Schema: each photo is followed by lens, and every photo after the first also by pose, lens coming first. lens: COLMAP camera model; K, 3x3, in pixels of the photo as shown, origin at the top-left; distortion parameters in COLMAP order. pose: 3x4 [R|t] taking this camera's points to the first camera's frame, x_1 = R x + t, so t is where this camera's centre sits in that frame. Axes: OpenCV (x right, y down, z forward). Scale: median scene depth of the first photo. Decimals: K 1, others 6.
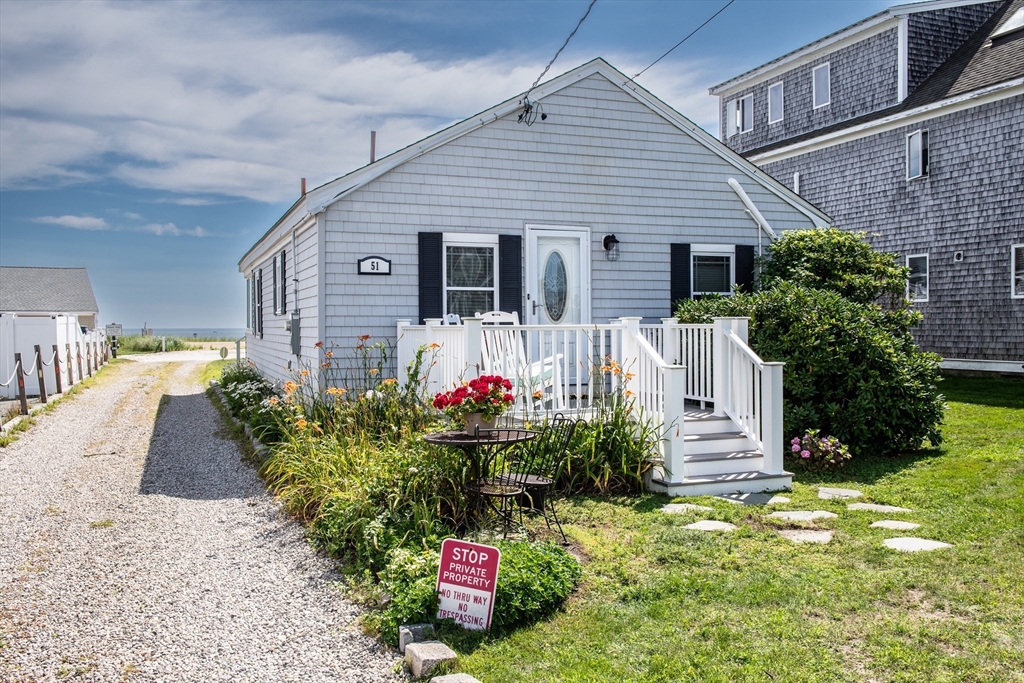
lens RADIAL K [[886.6, 0, 513.8], [0, 886.6, 340.2], [0, 0, 1]] dist [-0.005519, 0.005336]
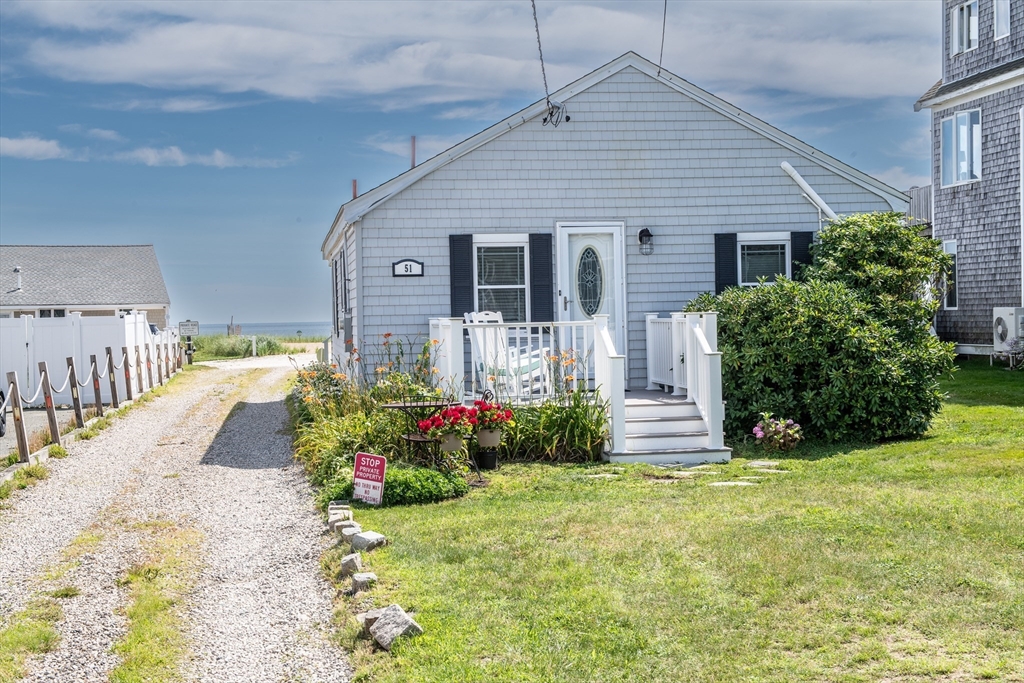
lens RADIAL K [[1489.3, 0, 509.1], [0, 1489.3, 340.3], [0, 0, 1]] dist [0.151378, 0.000000]
pose [[0.976366, -0.013188, -0.215722, 0.334528], [0.013852, 0.999903, 0.001565, 0.002160], [0.215680, -0.004516, 0.976454, -0.704435]]
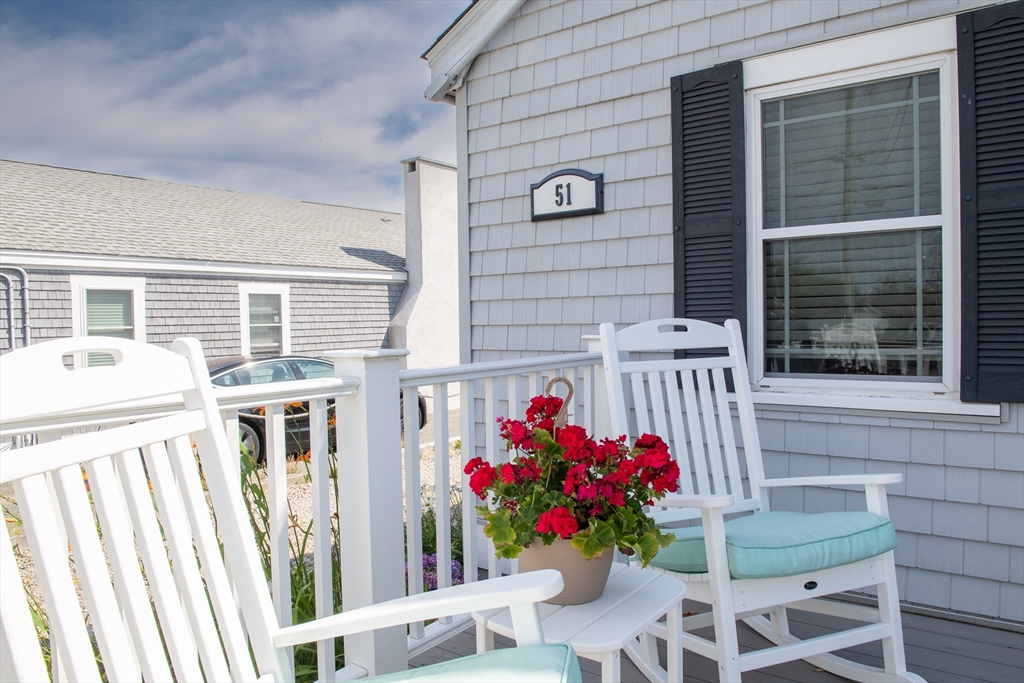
lens RADIAL K [[743.6, 0, 507.6], [0, 743.6, 340.8], [0, 0, 1]] dist [-0.033140, -0.003923]
pose [[0.531426, 0.018612, -0.846900, 0.099818], [0.013722, 0.999438, 0.030574, -0.029063], [0.846994, -0.027869, 0.530872, 0.765543]]
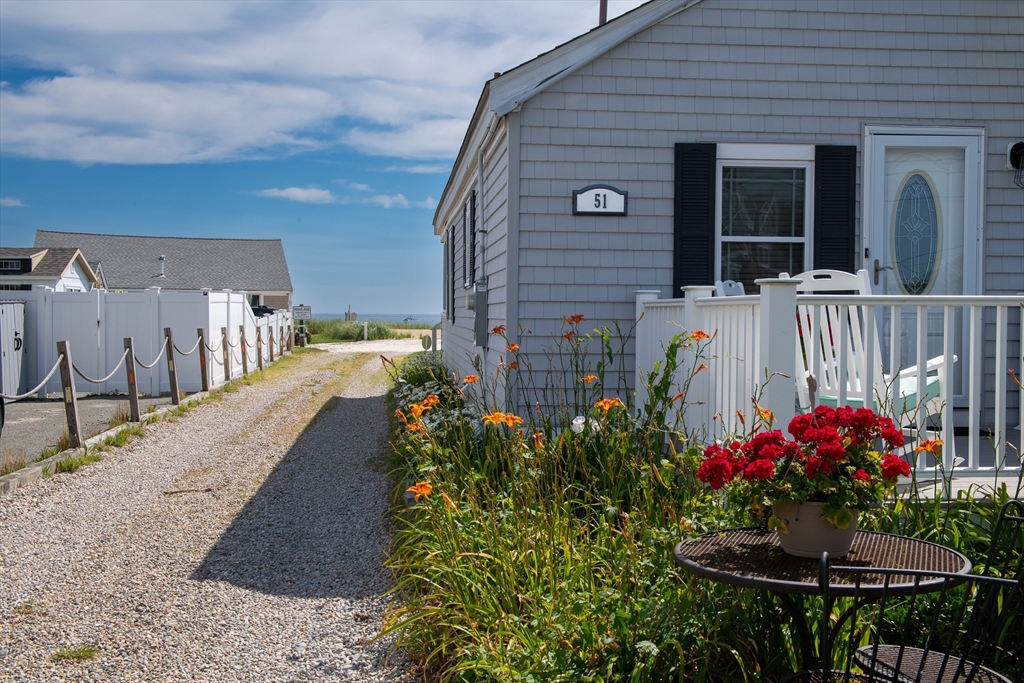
lens RADIAL K [[1073.3, 0, 510.8], [0, 1073.3, 344.4], [0, 0, 1]] dist [0.063884, 0.000000]
pose [[0.966323, 0.016860, -0.256778, -0.025739], [-0.013684, 0.999806, 0.014153, 0.003475], [0.256967, -0.010163, 0.966367, 0.266867]]
